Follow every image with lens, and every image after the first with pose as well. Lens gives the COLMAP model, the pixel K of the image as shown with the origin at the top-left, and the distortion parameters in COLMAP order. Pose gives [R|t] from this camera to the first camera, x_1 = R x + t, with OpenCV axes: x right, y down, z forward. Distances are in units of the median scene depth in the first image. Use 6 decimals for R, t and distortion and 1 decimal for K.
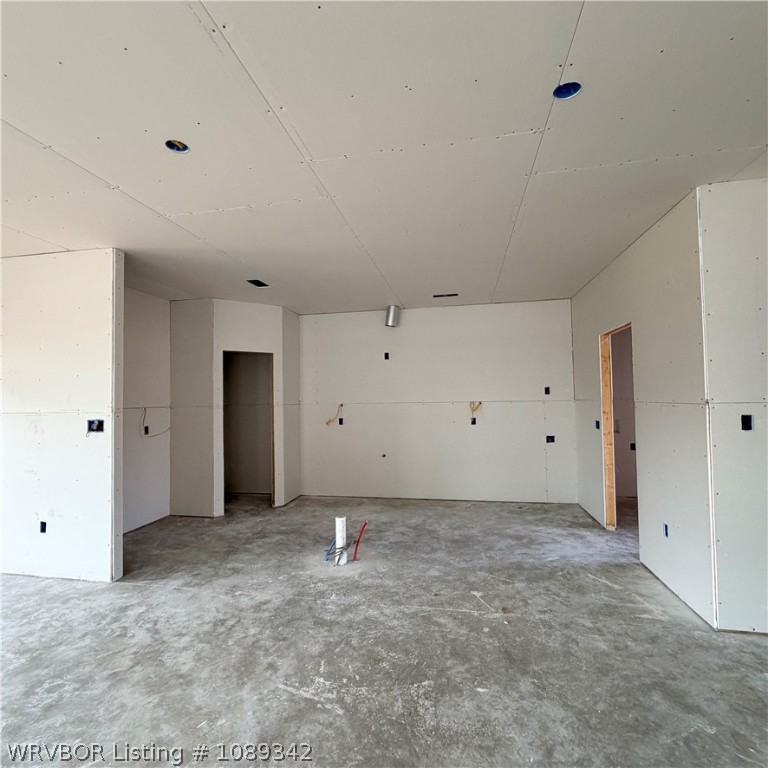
lens RADIAL K [[405.5, 0, 378.0], [0, 405.5, 383.8], [0, 0, 1]] dist [-0.000187, -0.000022]
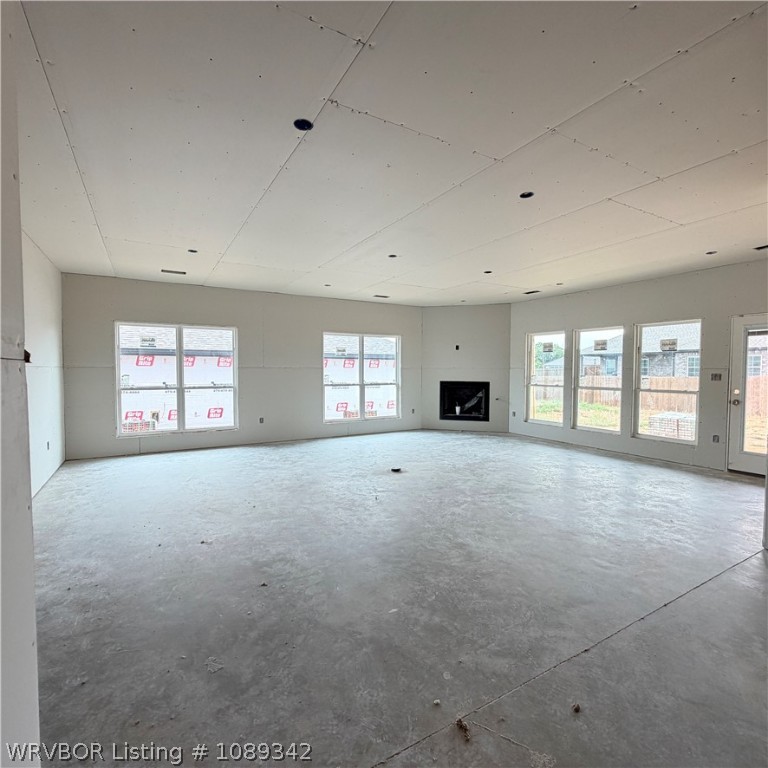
lens RADIAL K [[405.5, 0, 386.3], [0, 405.5, 384.6], [0, 0, 1]] dist [-0.000187, -0.000022]
pose [[-0.739782, 0.040760, -0.671611, 0.747952], [0.034926, 0.999144, 0.022167, 0.070356], [0.671940, -0.007058, -0.740572, 1.358473]]
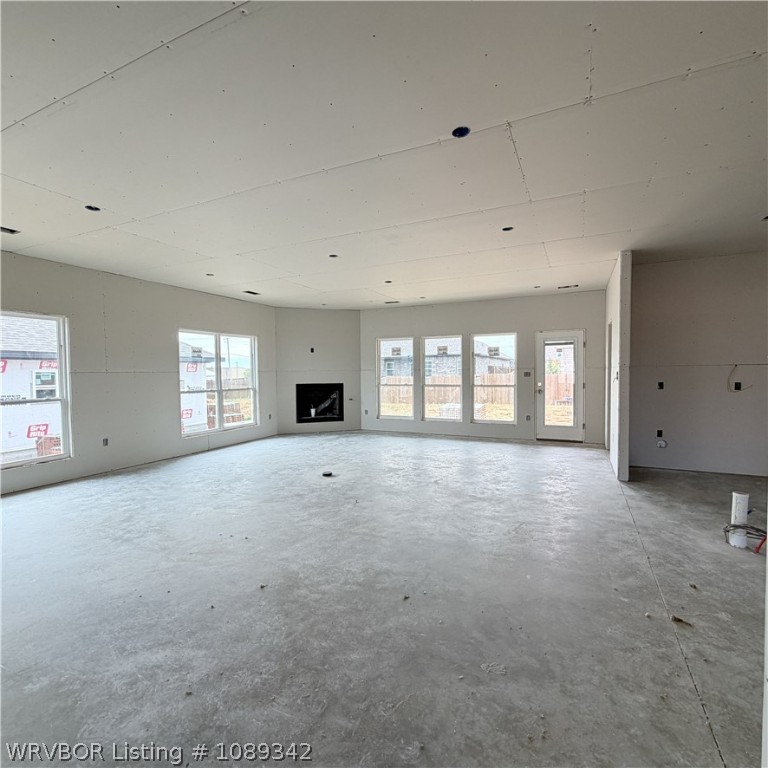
lens RADIAL K [[405.5, 0, 387.2], [0, 405.5, 386.3], [0, 0, 1]] dist [-0.000187, -0.000022]
pose [[-0.234219, 0.055407, -0.970604, 1.191448], [0.050688, 0.997713, 0.044723, 0.040630], [0.970862, -0.038723, -0.236491, 0.658746]]
